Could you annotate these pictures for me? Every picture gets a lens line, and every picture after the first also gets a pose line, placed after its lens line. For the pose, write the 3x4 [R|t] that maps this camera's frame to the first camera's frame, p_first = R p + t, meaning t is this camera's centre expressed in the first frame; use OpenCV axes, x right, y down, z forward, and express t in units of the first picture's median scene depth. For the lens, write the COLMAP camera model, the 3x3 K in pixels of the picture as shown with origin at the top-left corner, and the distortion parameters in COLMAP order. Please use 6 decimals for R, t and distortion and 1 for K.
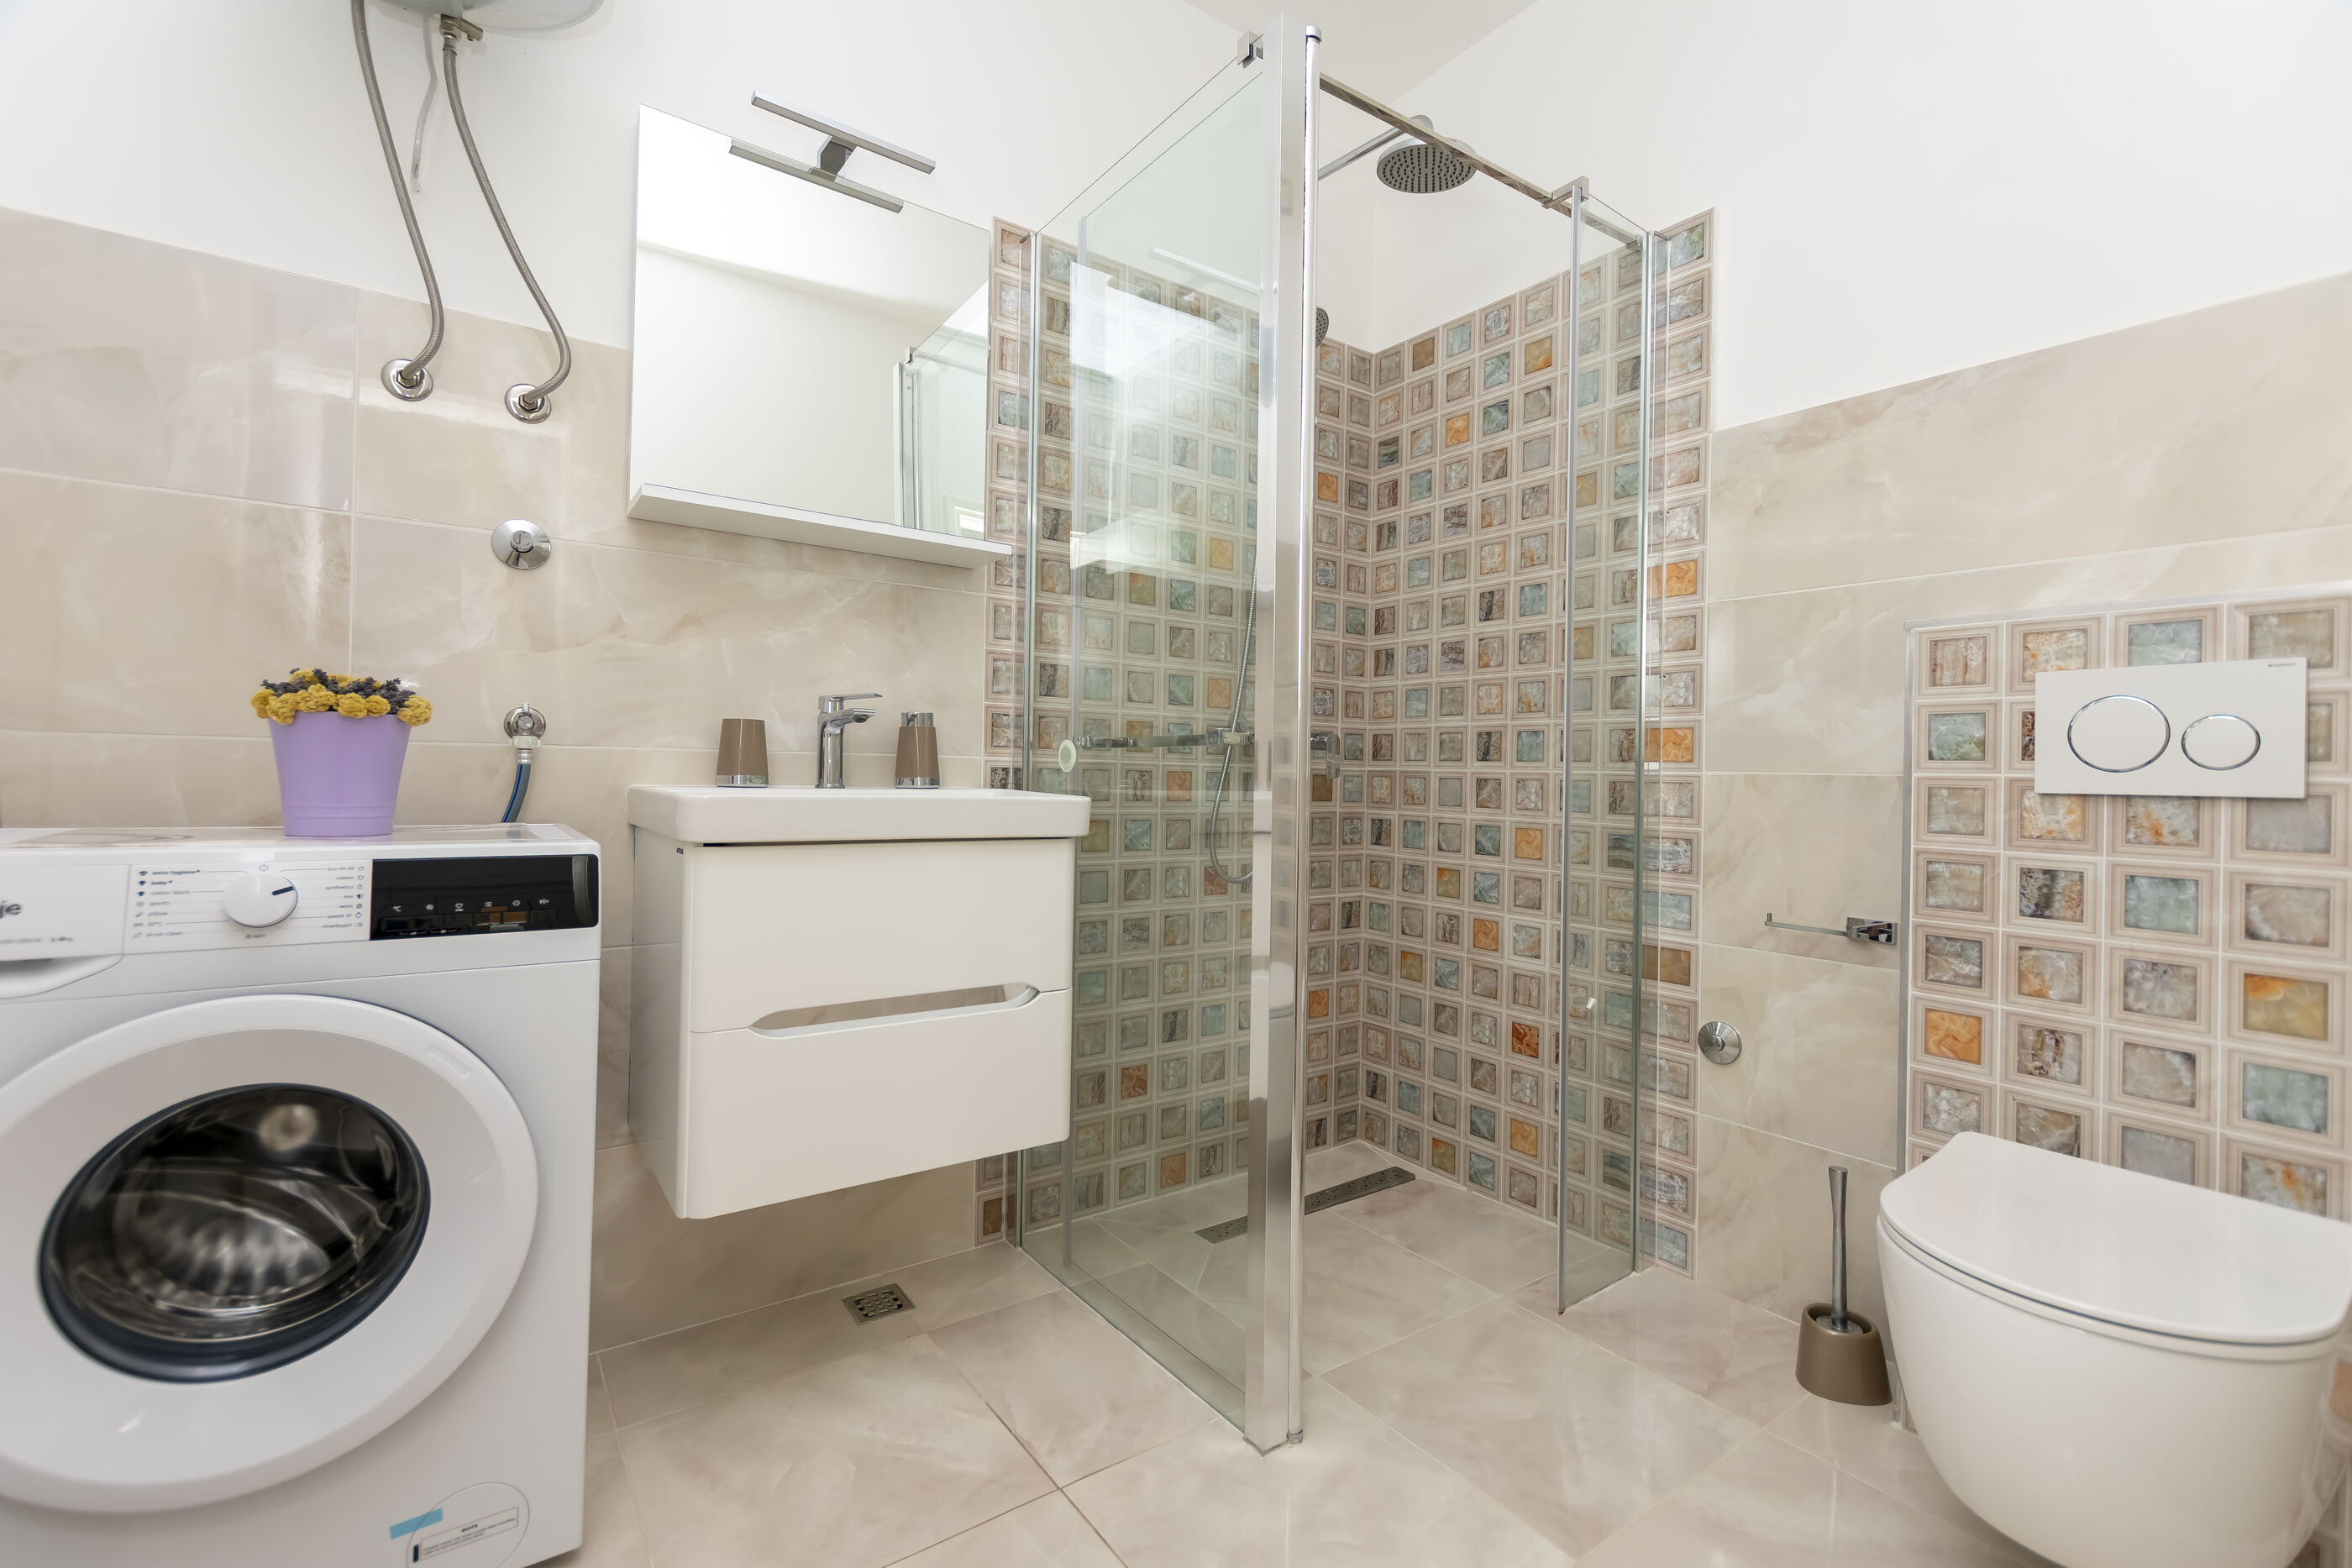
lens RADIAL K [[1529.7, 0, 1176.0], [0, 1529.7, 784.0], [0, 0, 1]] dist [0.034076, 0.001446]
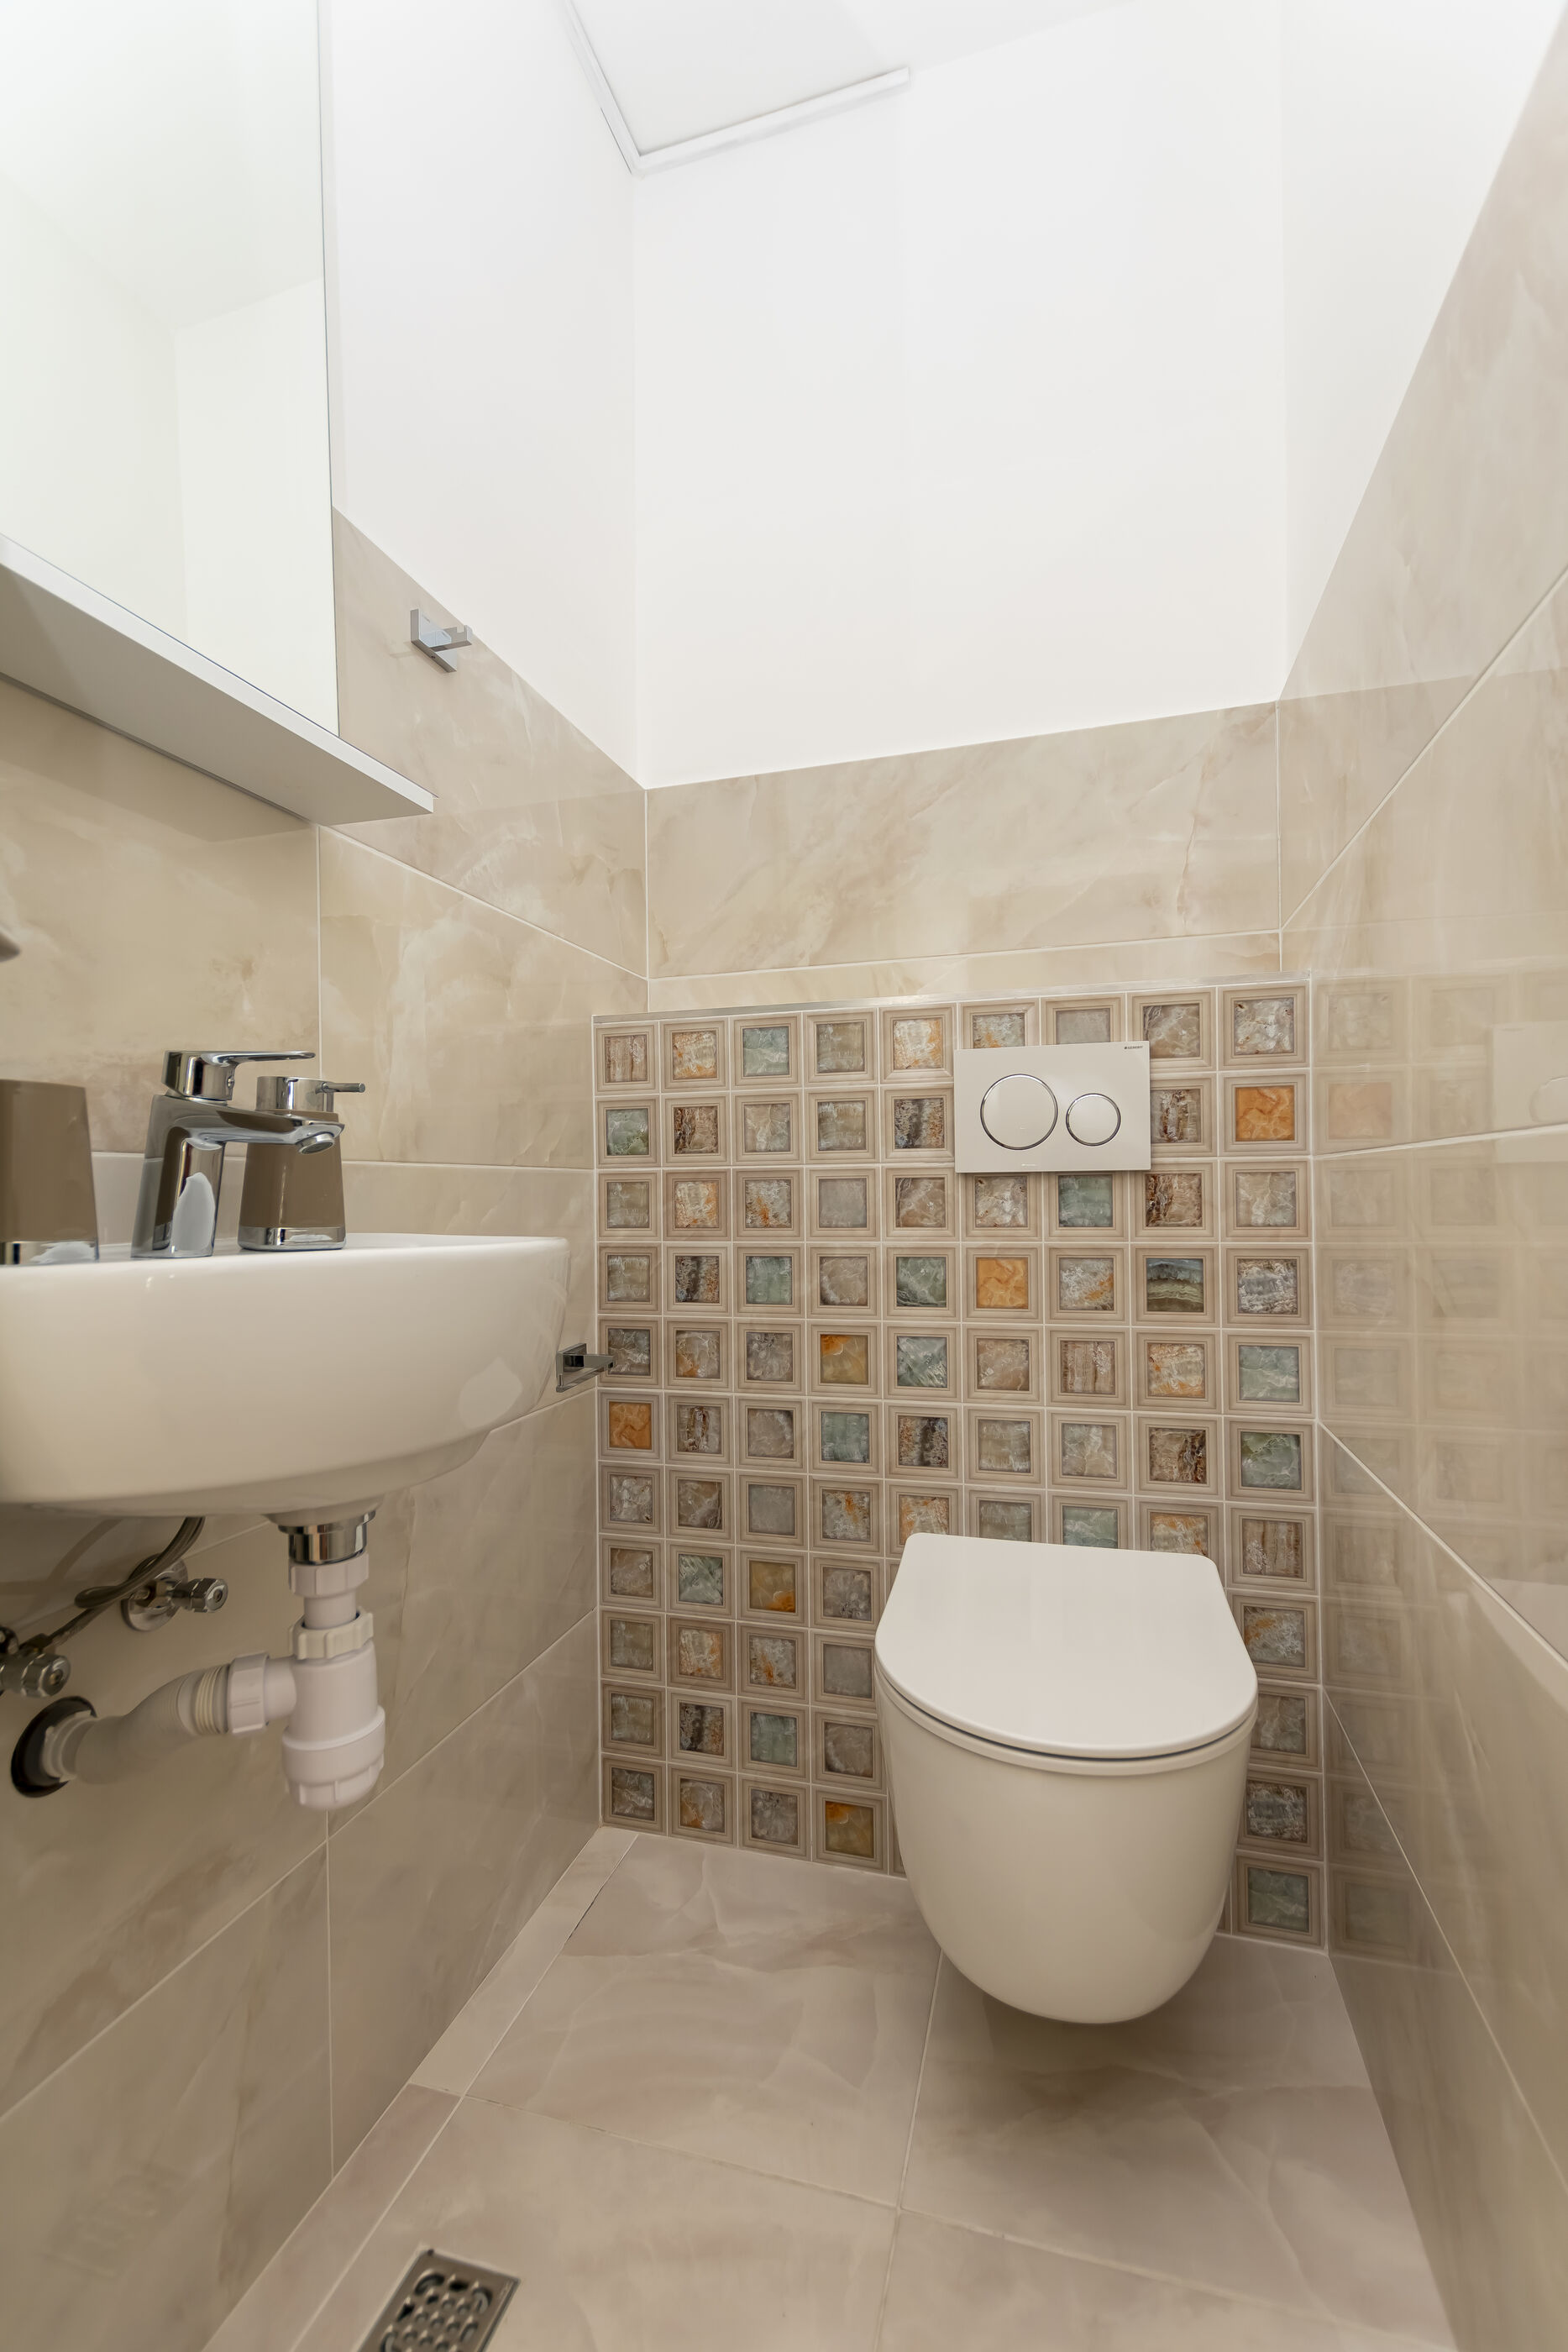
lens RADIAL K [[1529.7, 0, 784.0], [0, 1529.7, 1176.0], [0, 0, 1]] dist [0.034076, 0.001446]
pose [[0.772826, -0.030481, 0.633885, -0.056085], [0.035833, 0.999348, 0.004367, -0.002246], [-0.633605, 0.019339, 0.773415, 0.151687]]
